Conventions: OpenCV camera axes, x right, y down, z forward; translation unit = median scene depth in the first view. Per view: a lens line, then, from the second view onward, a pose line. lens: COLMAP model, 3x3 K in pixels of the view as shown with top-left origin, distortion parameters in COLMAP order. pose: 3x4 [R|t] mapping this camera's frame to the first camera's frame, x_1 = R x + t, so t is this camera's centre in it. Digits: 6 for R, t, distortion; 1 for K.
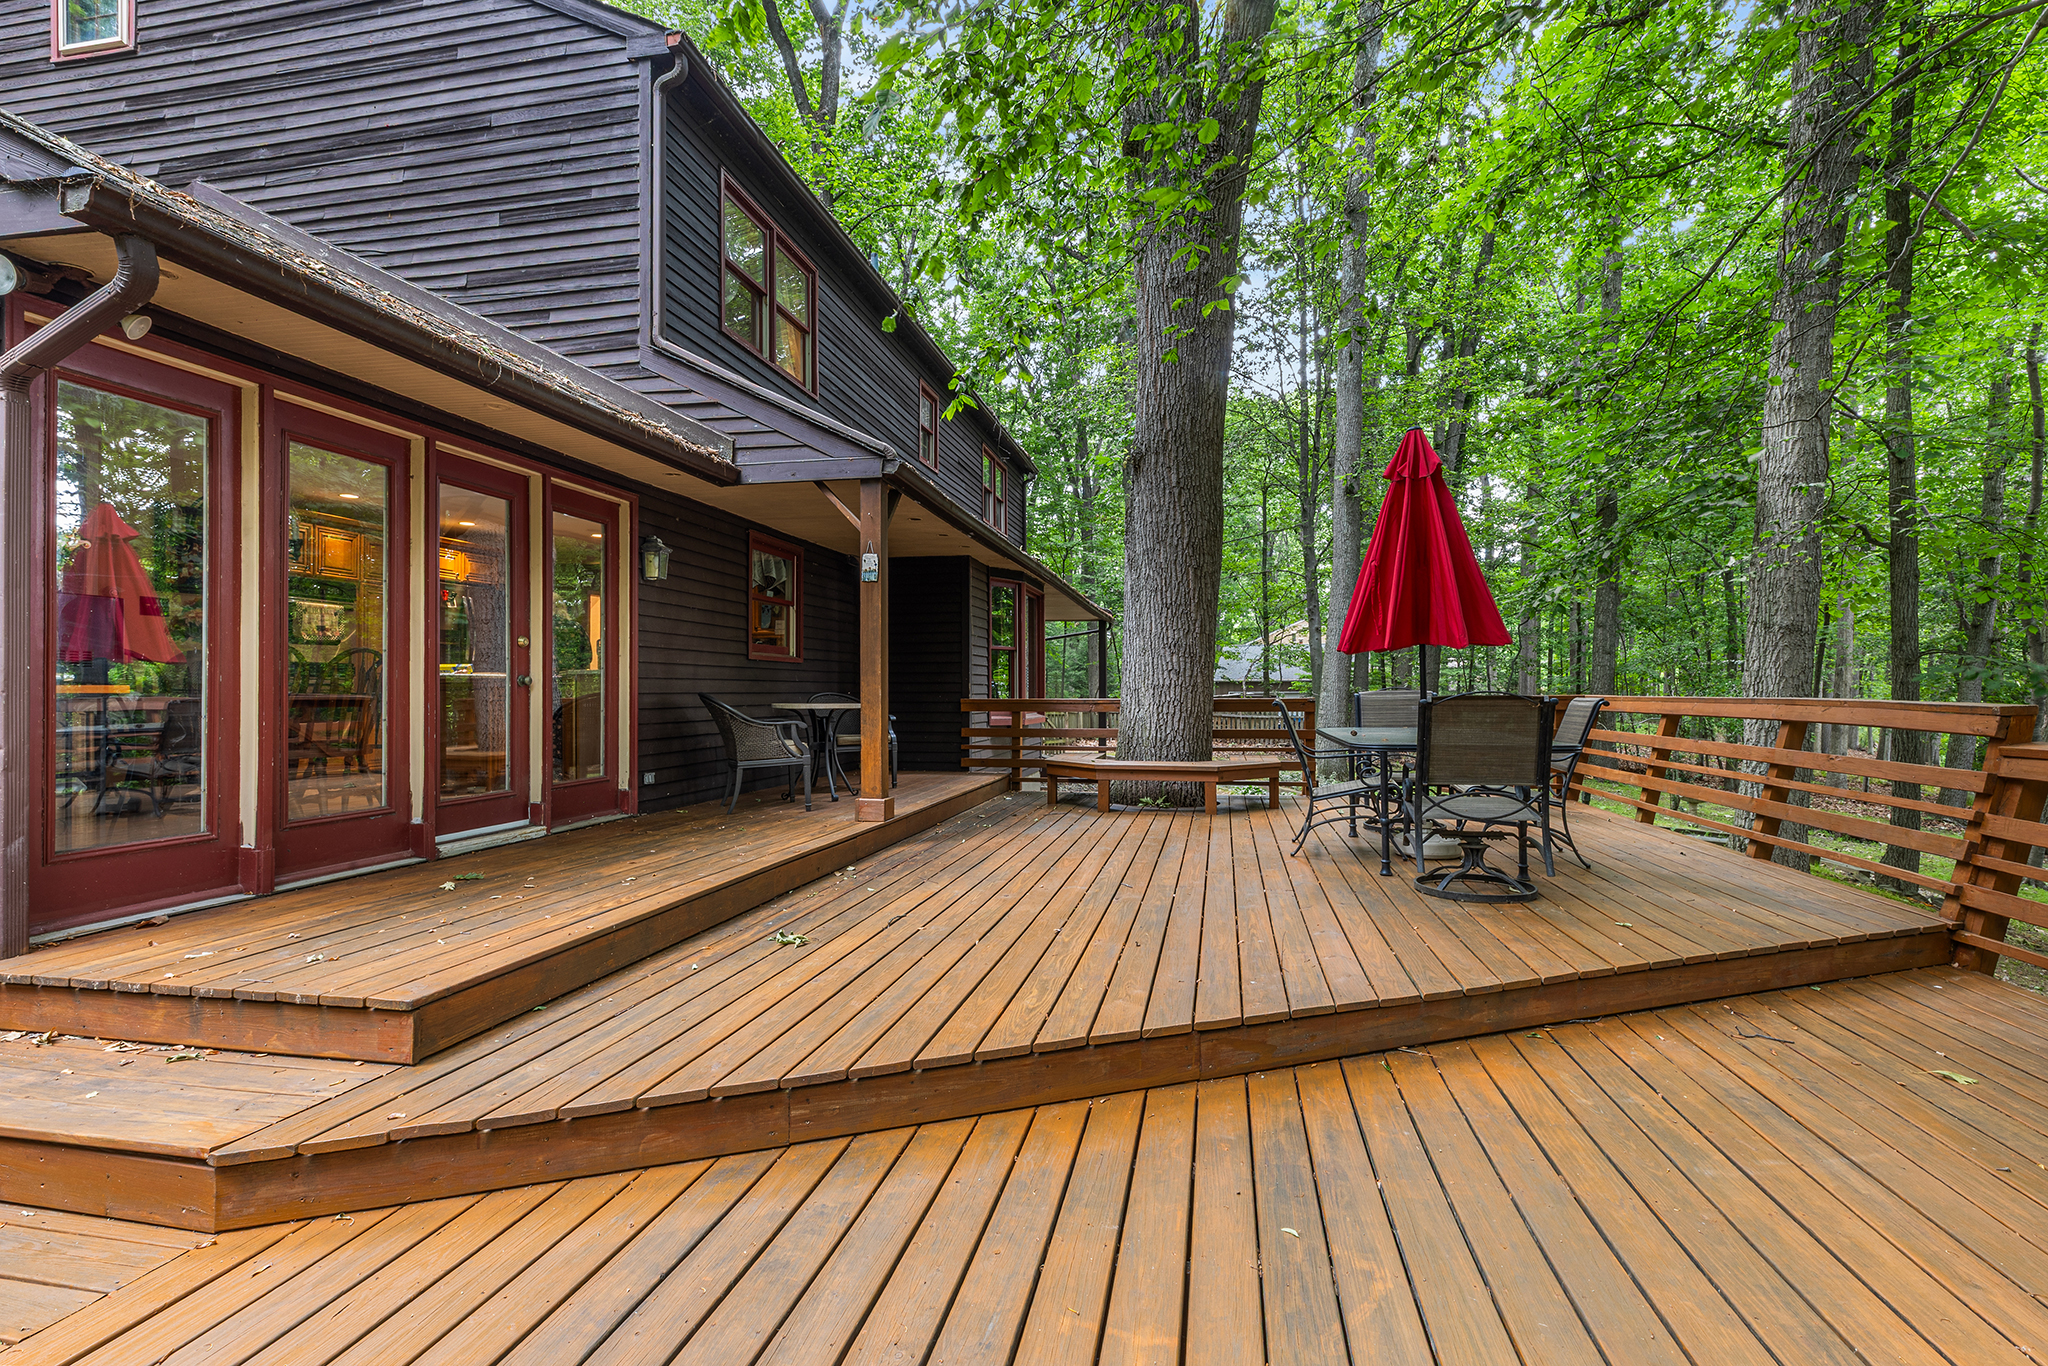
lens RADIAL K [[915.9, 0, 1024.0], [0, 915.9, 683.0], [0, 0, 1]] dist [-0.000743, 0.000214]
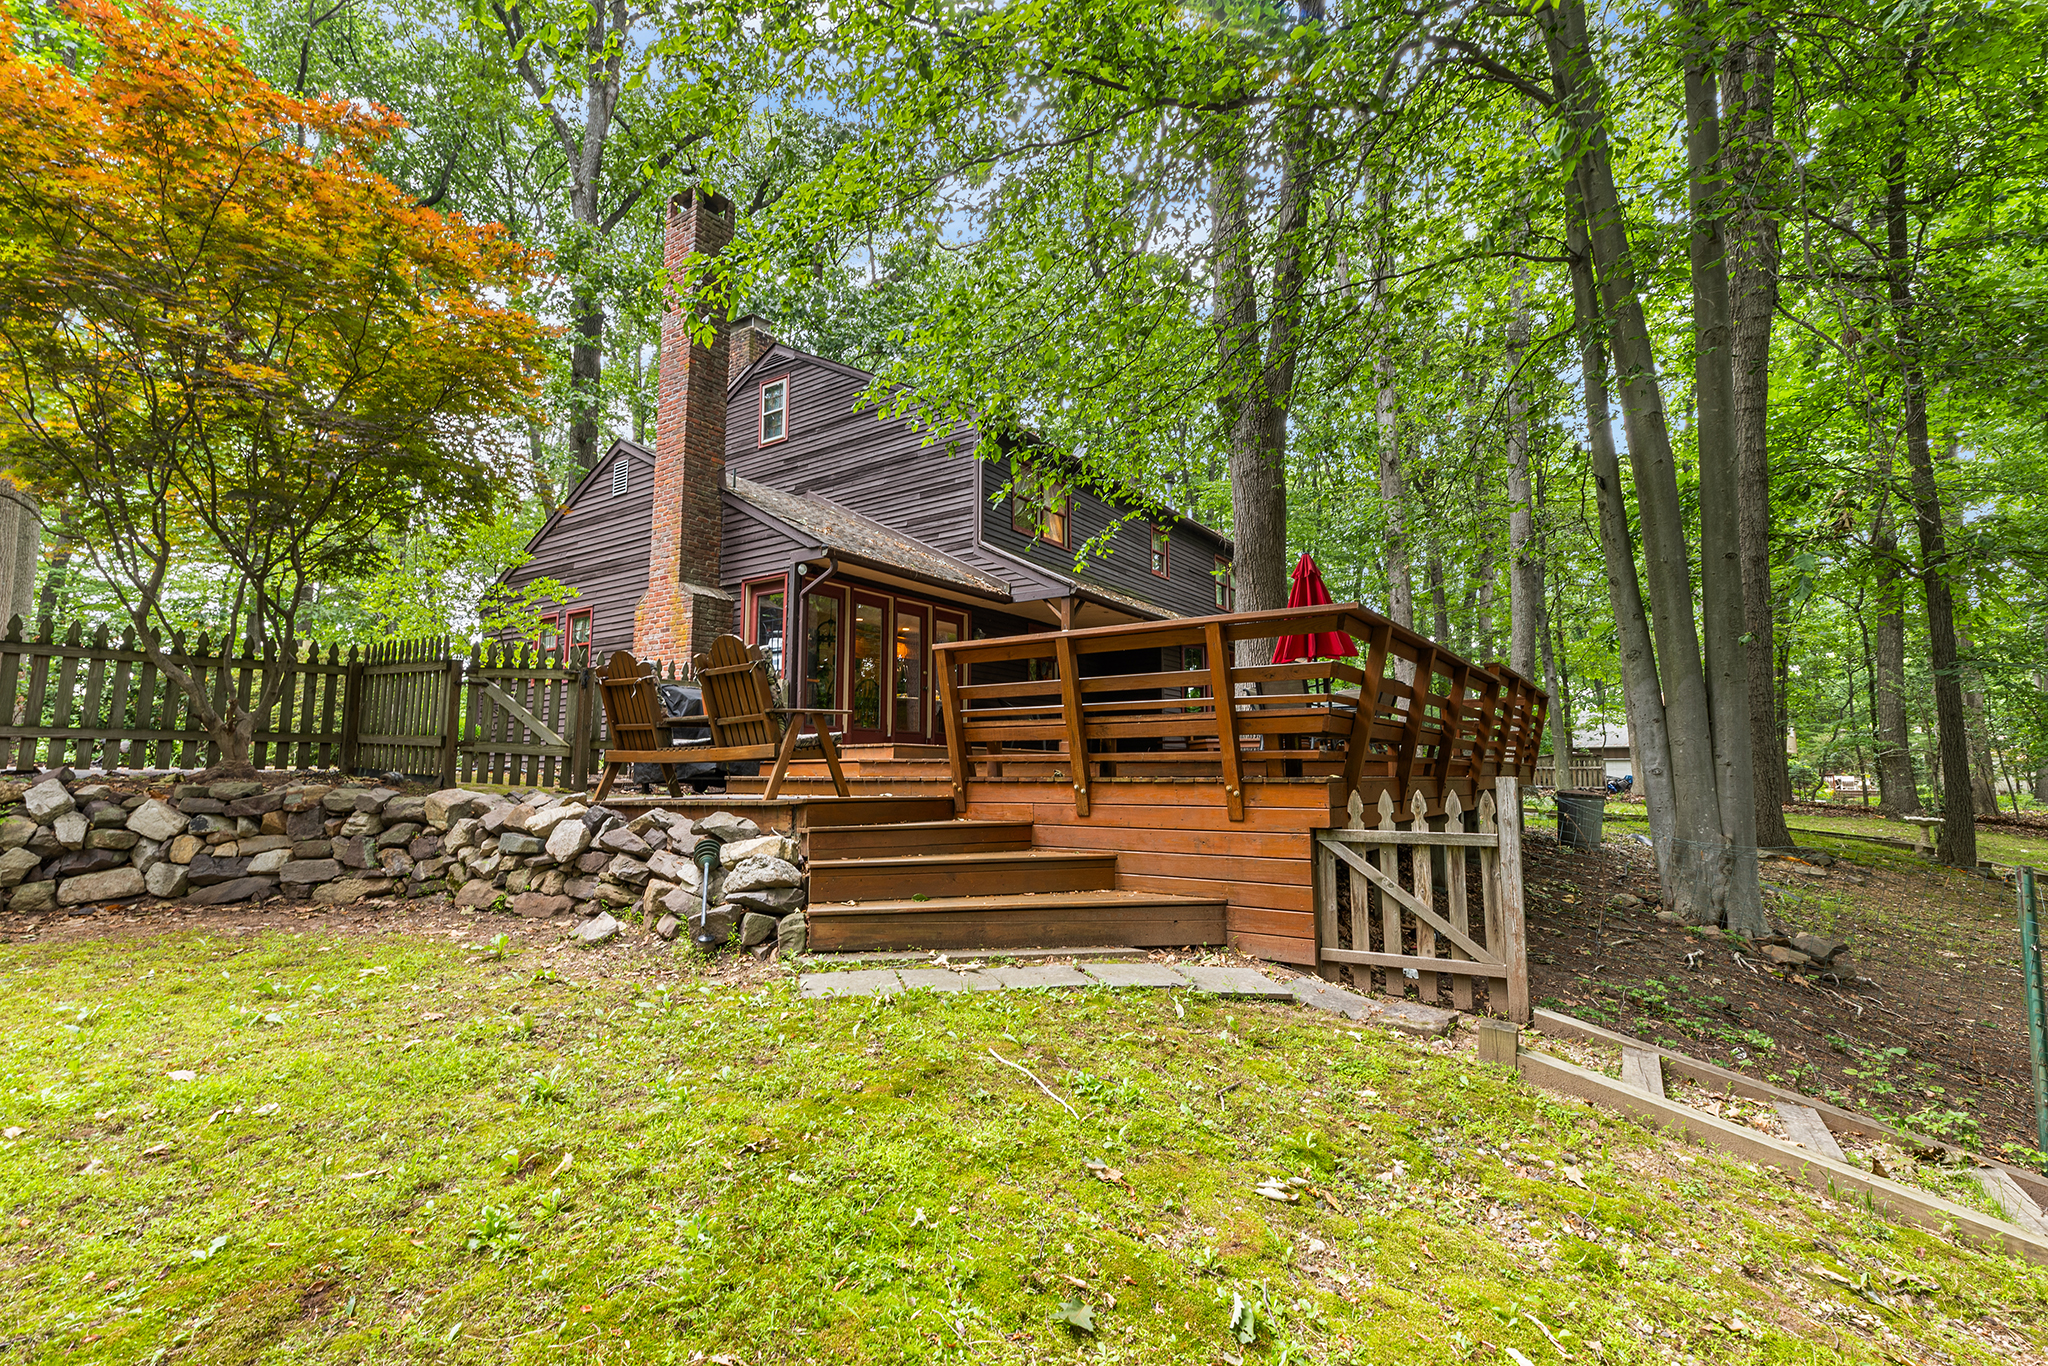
lens RADIAL K [[915.9, 0, 1024.0], [0, 915.9, 683.0], [0, 0, 1]] dist [-0.000743, 0.000214]
pose [[0.913207, -0.037502, -0.405766, 0.597801], [-0.001497, 0.995441, -0.095371, 0.184810], [0.407493, 0.087701, 0.908987, -0.972397]]
